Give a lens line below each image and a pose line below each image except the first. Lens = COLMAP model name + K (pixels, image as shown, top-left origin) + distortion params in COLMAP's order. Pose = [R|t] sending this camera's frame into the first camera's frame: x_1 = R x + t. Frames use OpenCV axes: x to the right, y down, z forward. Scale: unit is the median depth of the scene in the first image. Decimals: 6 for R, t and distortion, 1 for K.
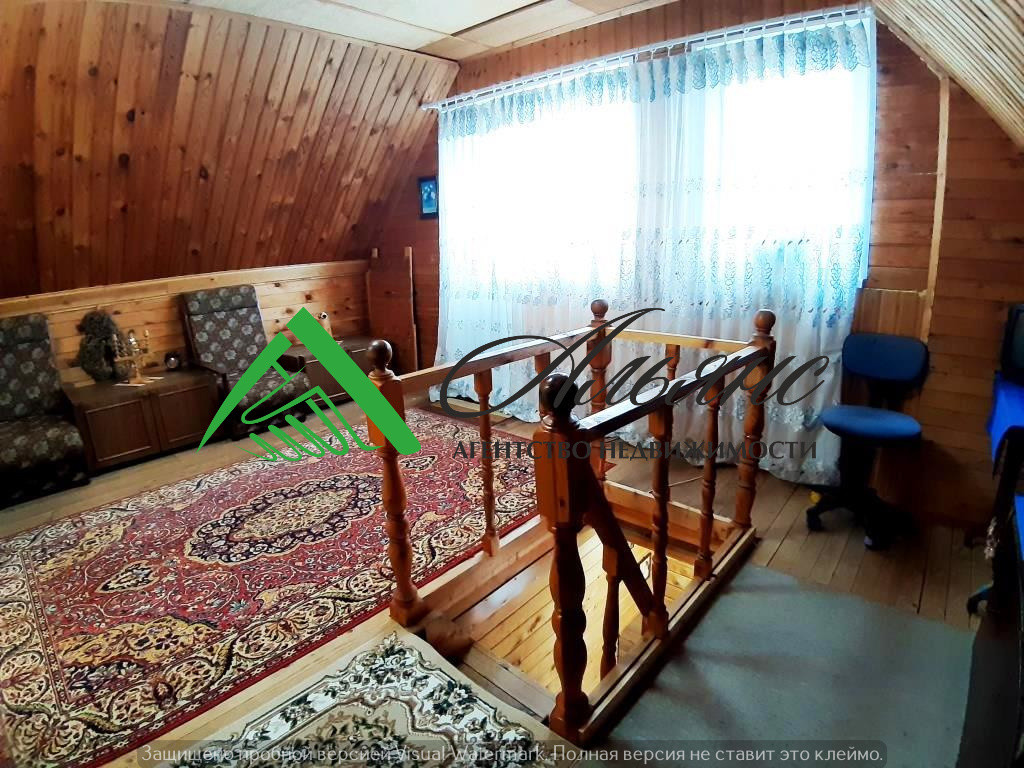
lens RADIAL K [[535.8, 0, 518.3], [0, 535.8, 381.2], [0, 0, 1]] dist [-0.112379, 0.006685]
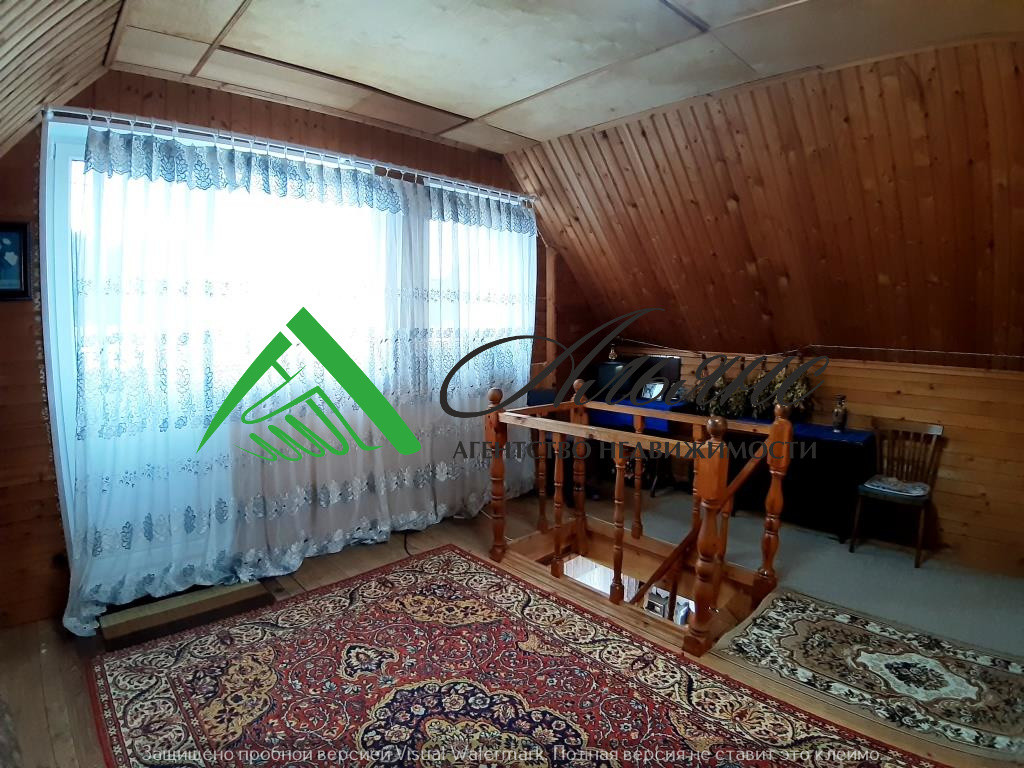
lens RADIAL K [[535.8, 0, 518.3], [0, 535.8, 381.2], [0, 0, 1]] dist [-0.112379, 0.006685]
pose [[0.086256, -0.083021, 0.992808, -1.507479], [0.250217, 0.966386, 0.059073, -0.344559], [-0.964340, 0.243322, 0.104130, 1.239890]]
